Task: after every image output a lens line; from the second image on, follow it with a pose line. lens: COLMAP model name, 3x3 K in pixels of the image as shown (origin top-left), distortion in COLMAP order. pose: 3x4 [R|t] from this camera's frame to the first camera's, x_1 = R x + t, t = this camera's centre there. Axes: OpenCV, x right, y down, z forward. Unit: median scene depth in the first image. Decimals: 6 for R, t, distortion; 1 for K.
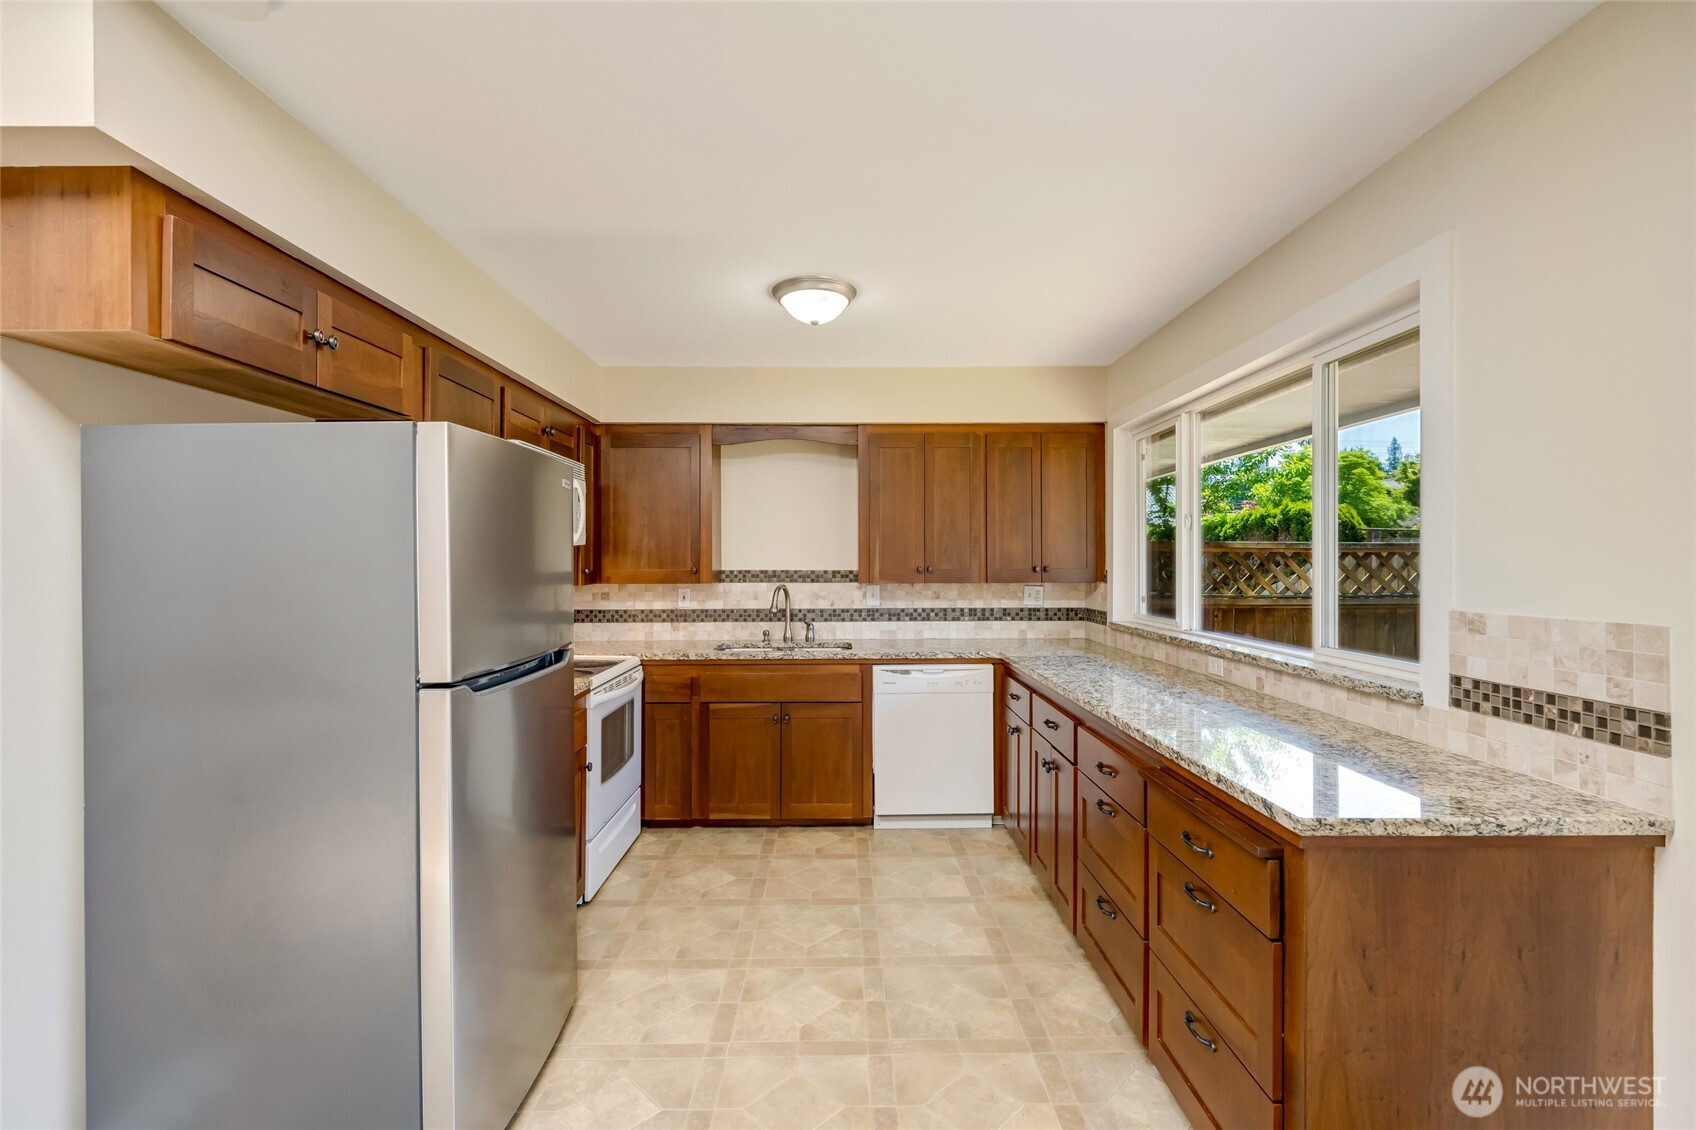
lens RADIAL K [[744.4, 0, 824.1], [0, 744.4, 550.8], [0, 0, 1]] dist [-0.005605, 0.002207]
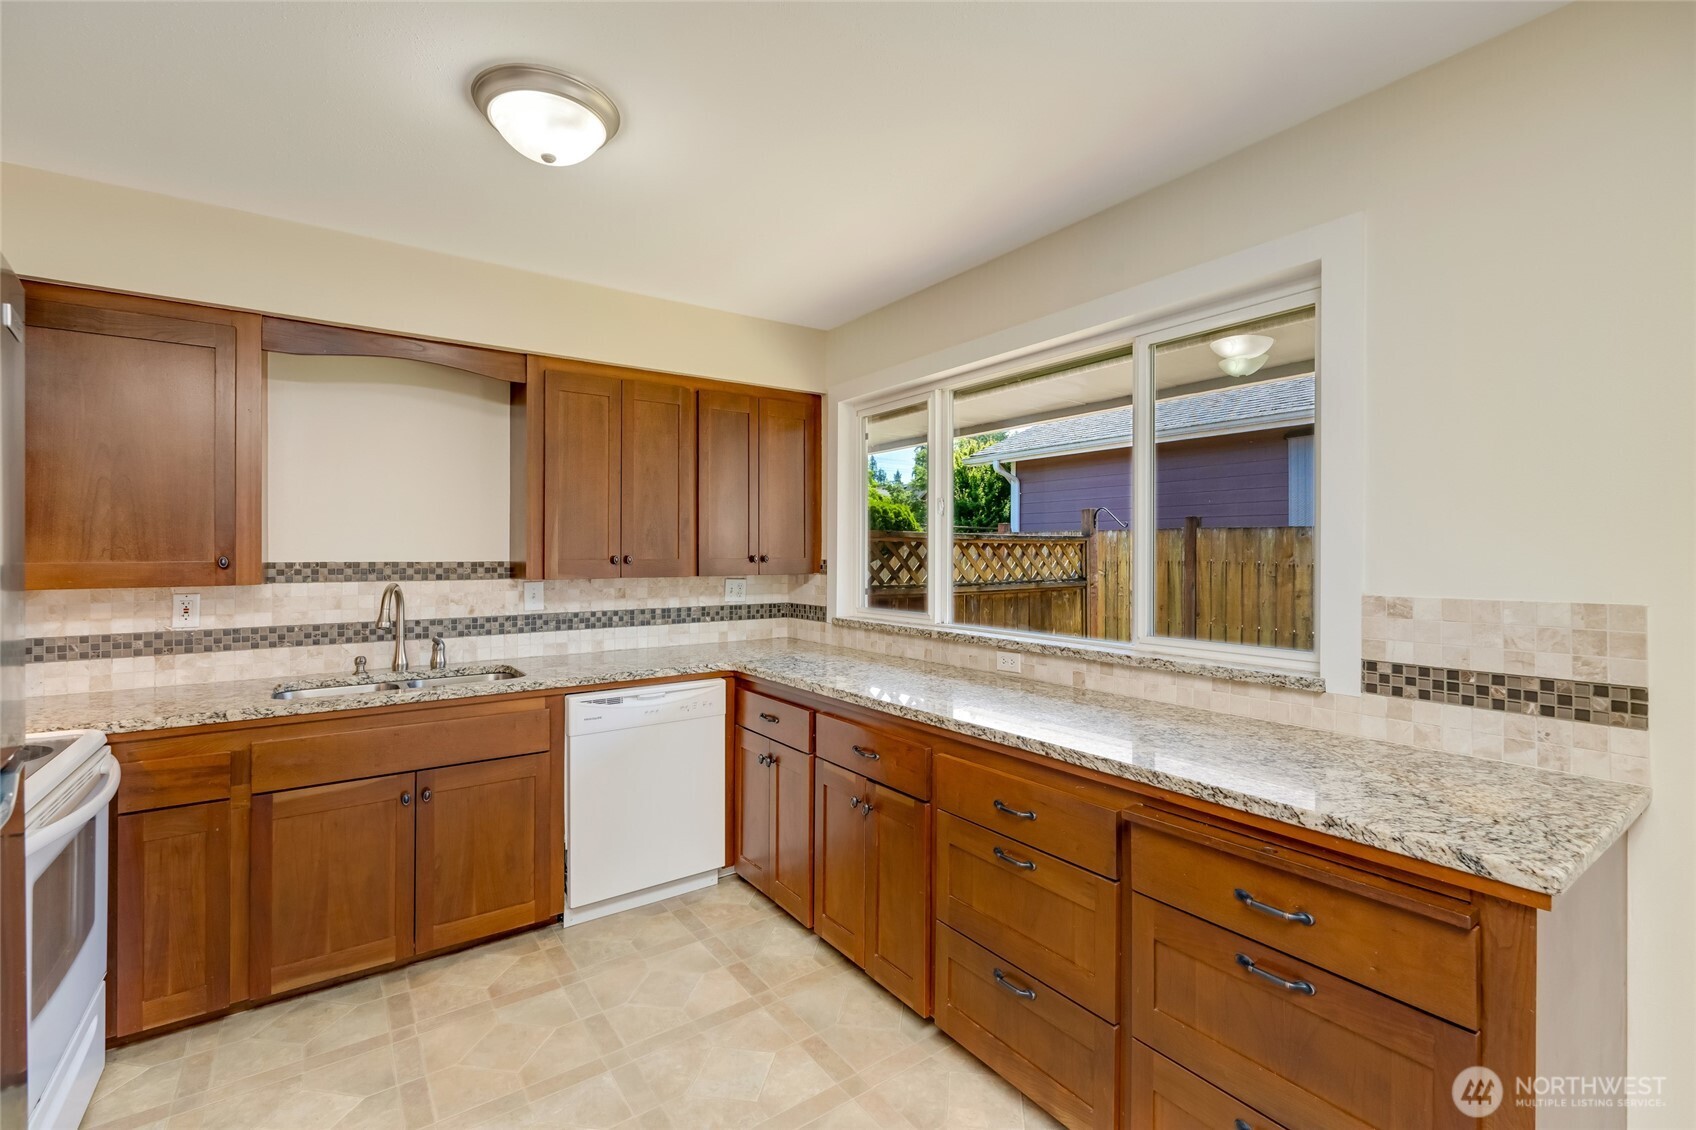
lens RADIAL K [[744.4, 0, 842.3], [0, 744.4, 550.2], [0, 0, 1]] dist [-0.005605, 0.002207]
pose [[0.809273, 0.004258, 0.587417, -0.125083], [-0.009033, 0.999946, 0.005196, 0.009381], [-0.587363, -0.009511, 0.809268, 0.258294]]
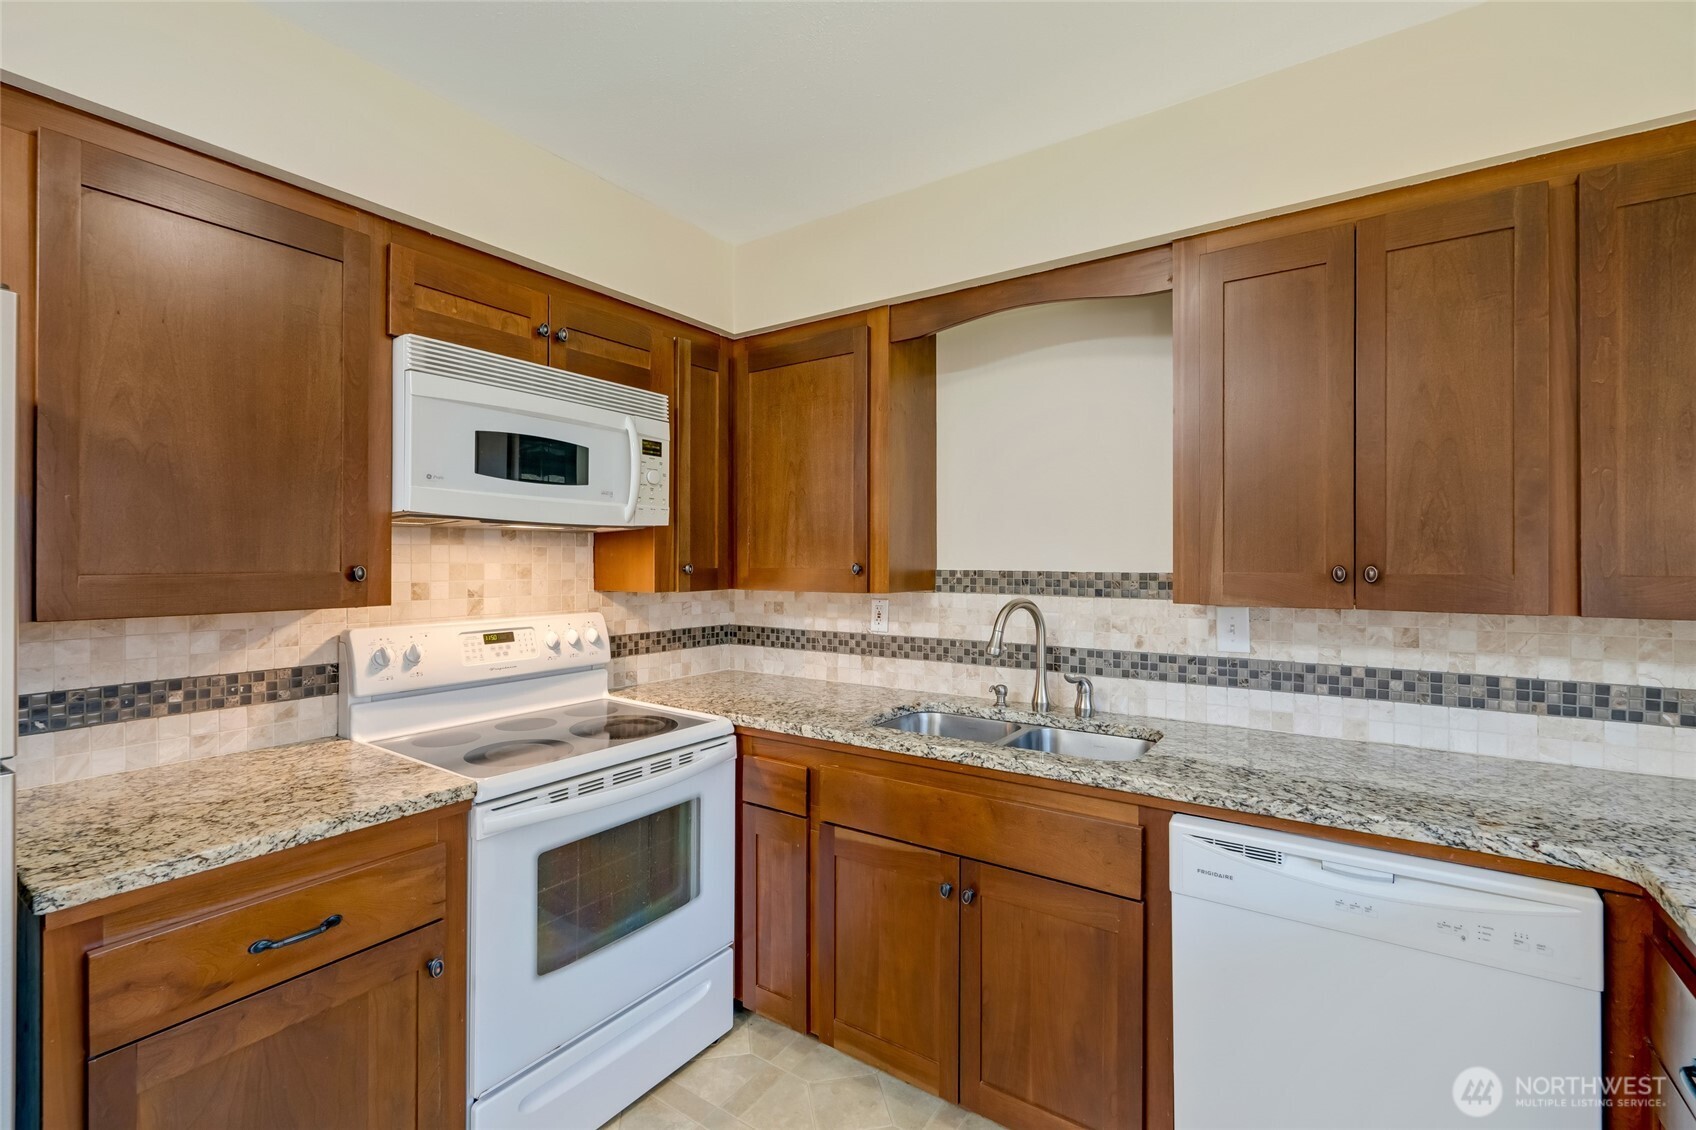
lens RADIAL K [[744.4, 0, 832.8], [0, 744.4, 553.6], [0, 0, 1]] dist [-0.005605, 0.002207]
pose [[0.829270, -0.000561, -0.558848, 0.124879], [0.003819, 0.999982, 0.004664, 0.011441], [0.558836, -0.006002, 0.829257, 0.526753]]
